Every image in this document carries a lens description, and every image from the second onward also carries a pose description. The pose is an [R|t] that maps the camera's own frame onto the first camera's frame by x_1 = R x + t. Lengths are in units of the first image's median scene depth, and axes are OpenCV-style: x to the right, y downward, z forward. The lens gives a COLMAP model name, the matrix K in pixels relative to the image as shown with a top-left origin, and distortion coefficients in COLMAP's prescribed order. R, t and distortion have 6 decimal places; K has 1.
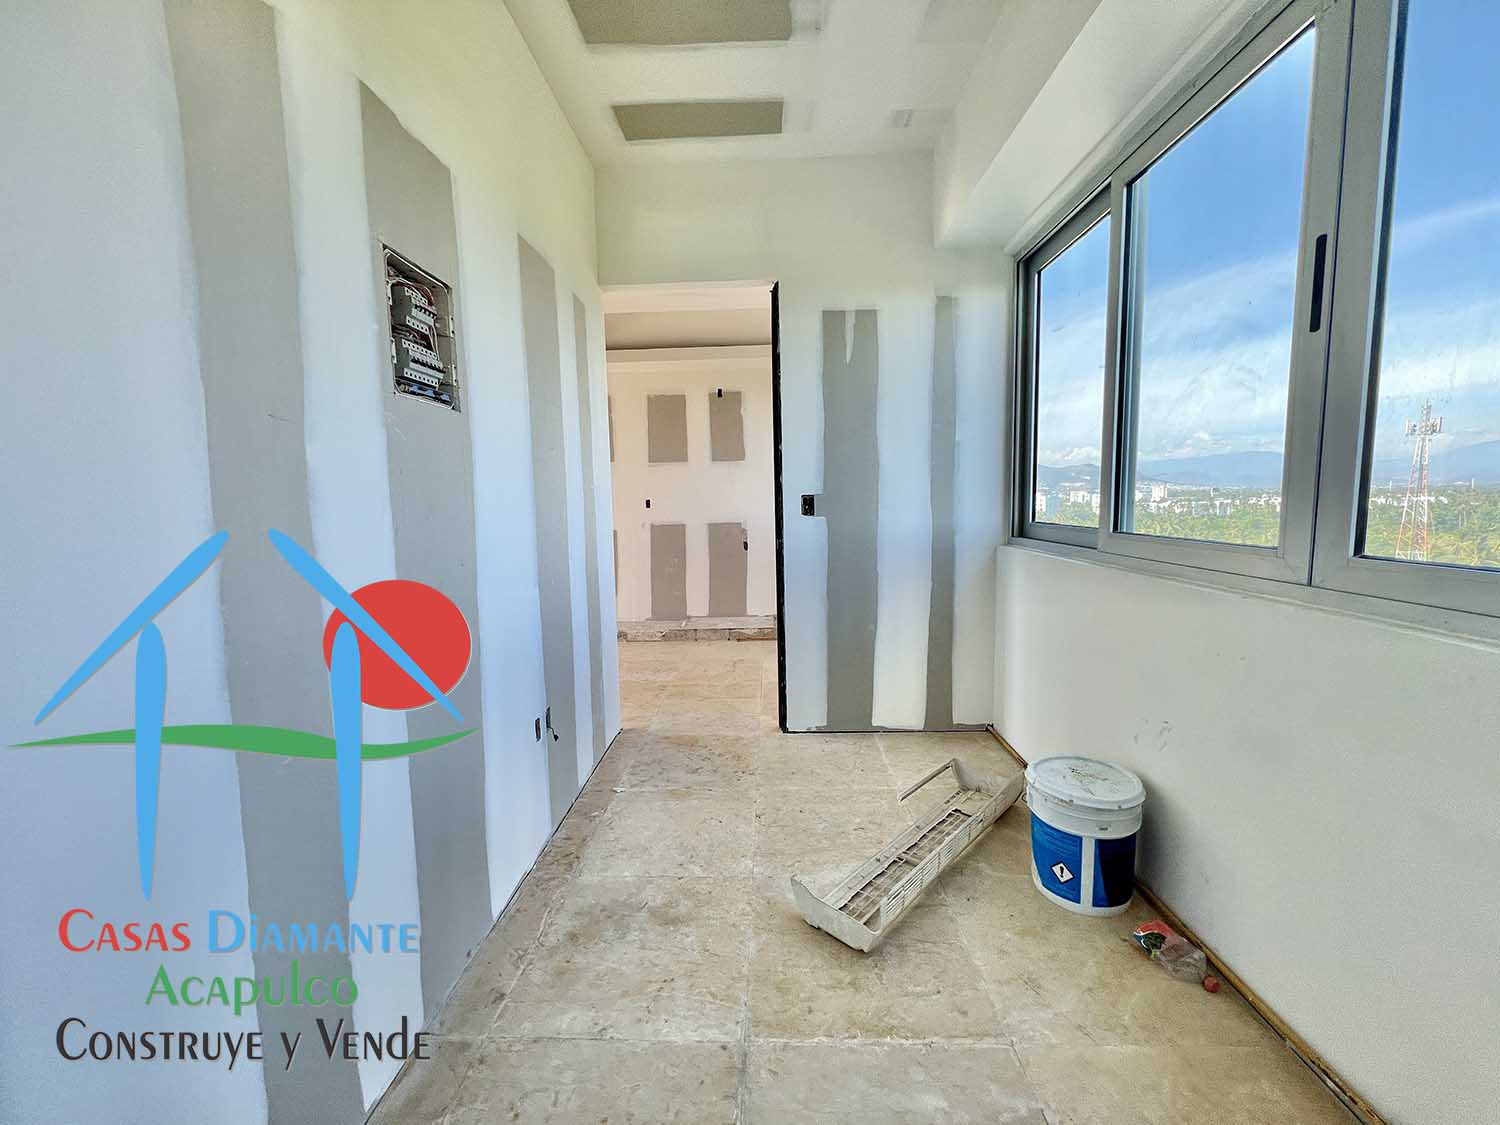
lens RADIAL K [[600.4, 0, 747.7], [0, 600.4, 558.0], [0, 0, 1]] dist [-0.002069, 0.000482]
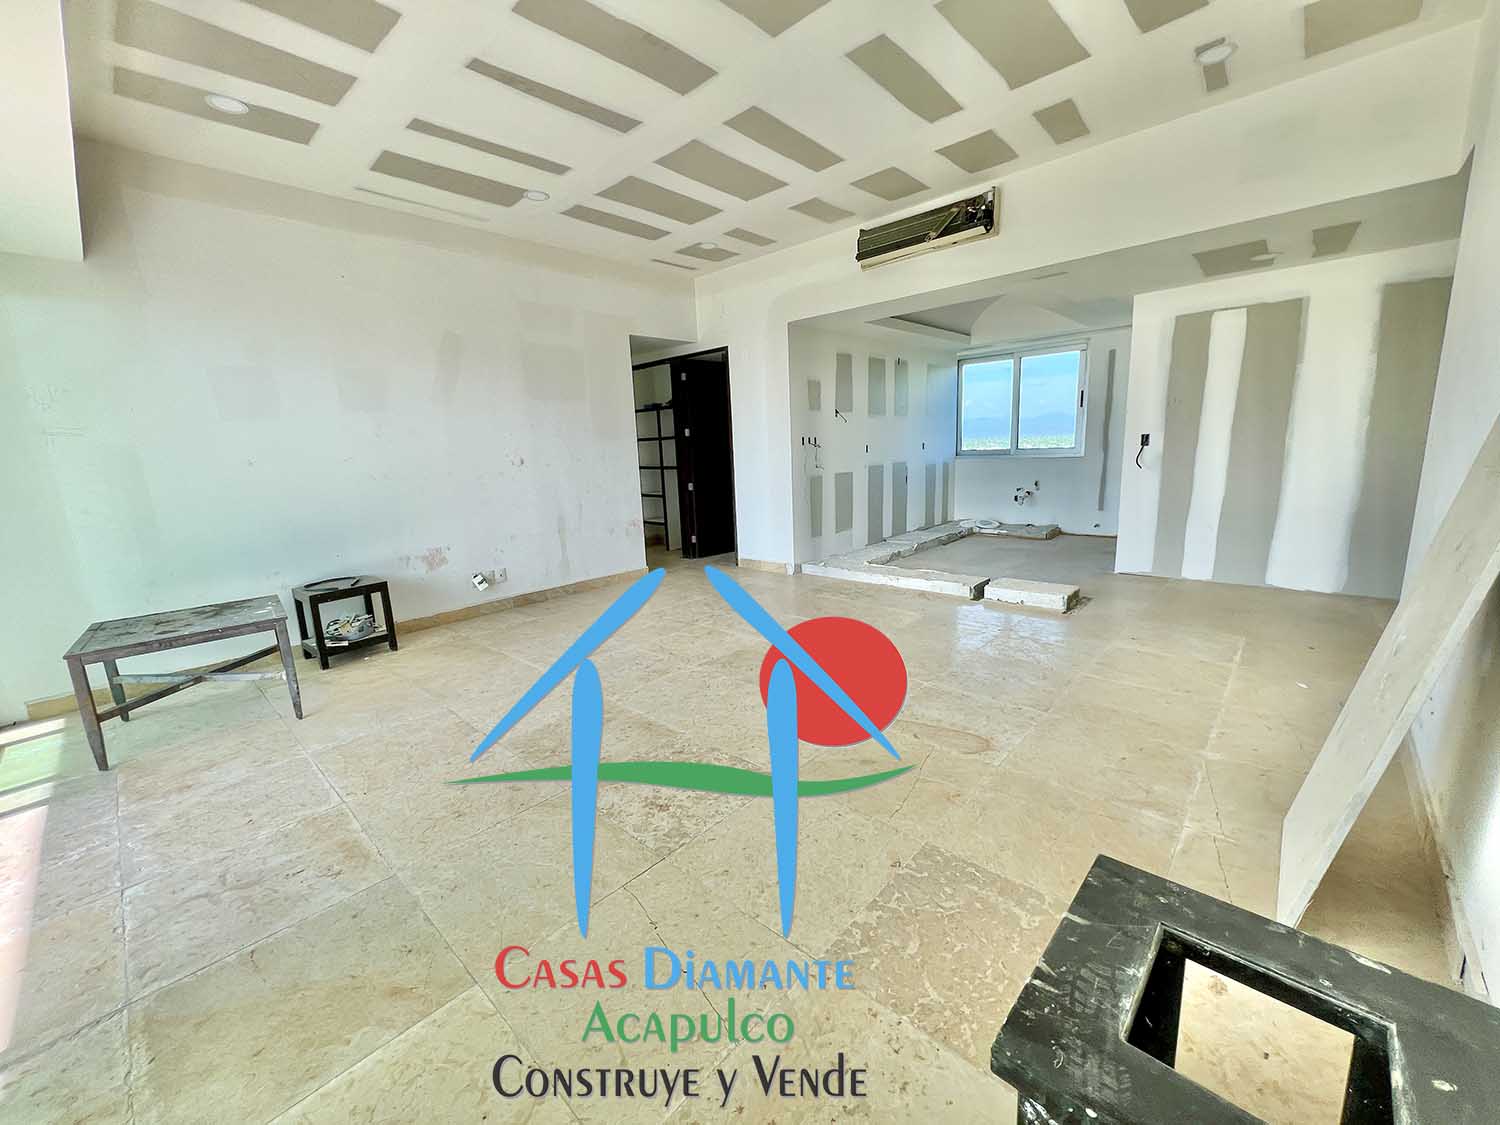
lens RADIAL K [[600.4, 0, 748.4], [0, 600.4, 560.9], [0, 0, 1]] dist [-0.002069, 0.000482]
pose [[0.666610, -0.145752, 0.731018, -1.238574], [0.103938, 0.989291, 0.102466, -0.015390], [-0.738124, 0.007675, 0.674621, 0.364406]]
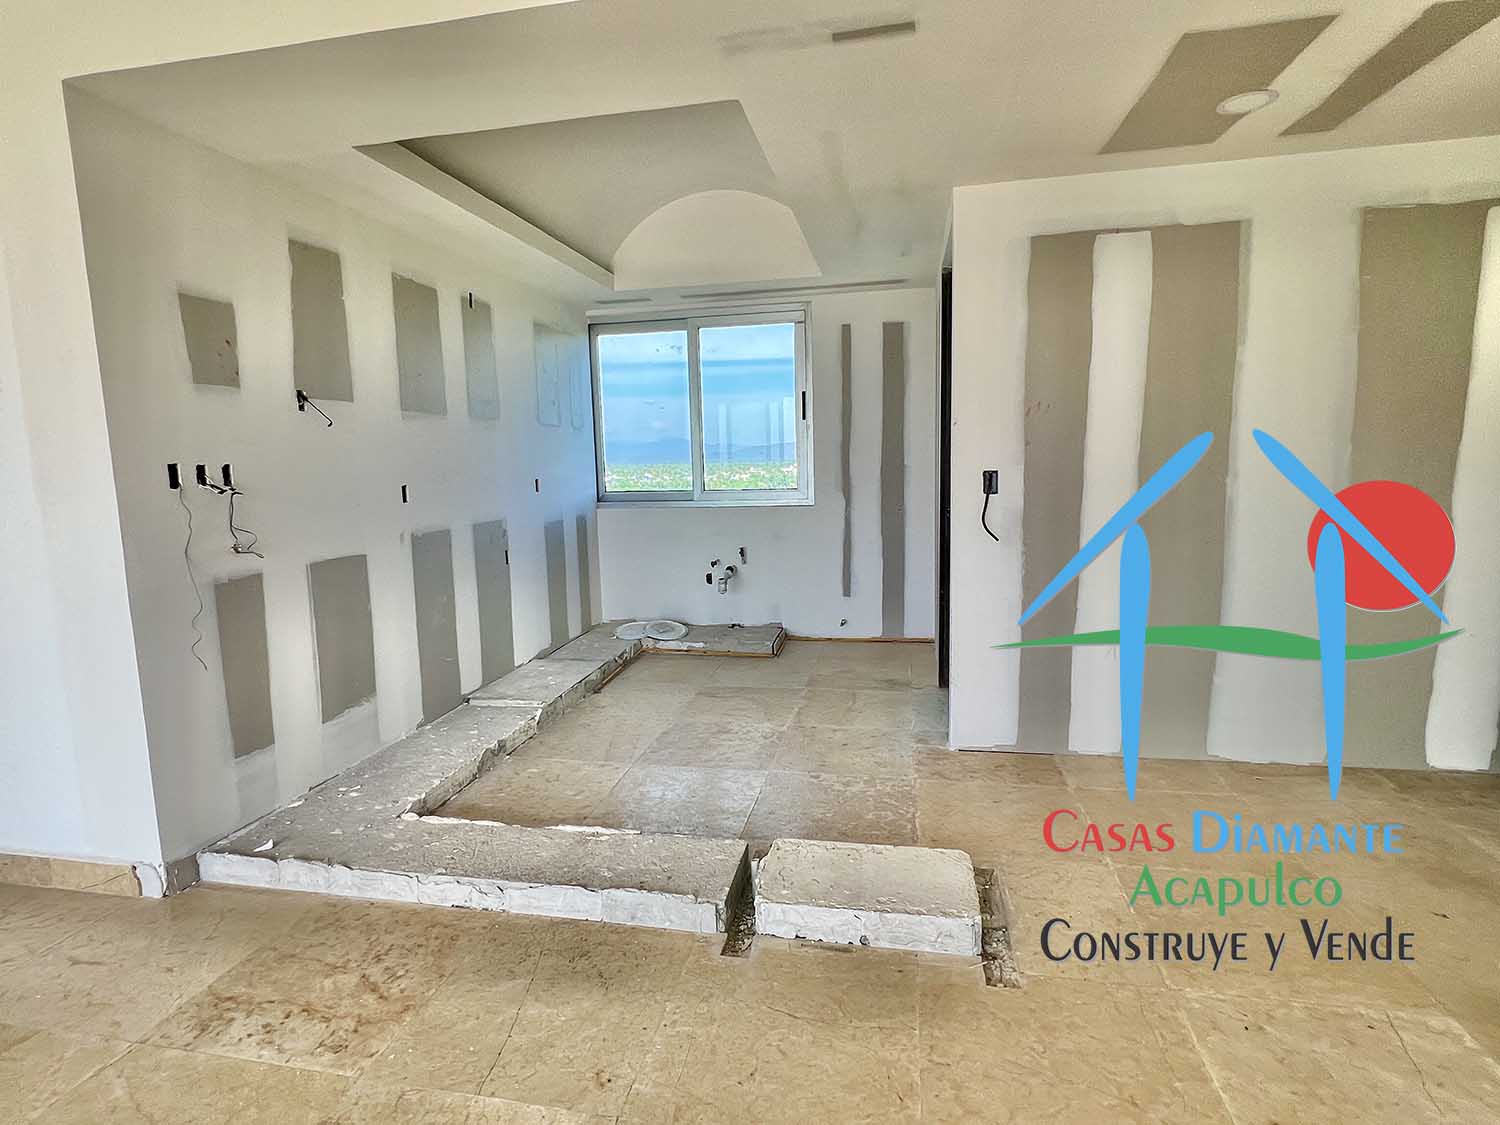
lens RADIAL K [[784.2, 0, 744.7], [0, 784.2, 565.7], [0, 0, 1]] dist [0.001081, -0.000470]
pose [[0.178198, -0.115425, 0.977201, -0.754743], [0.122551, 0.987967, 0.094349, -0.057777], [-0.976333, 0.102944, 0.190199, 0.608618]]
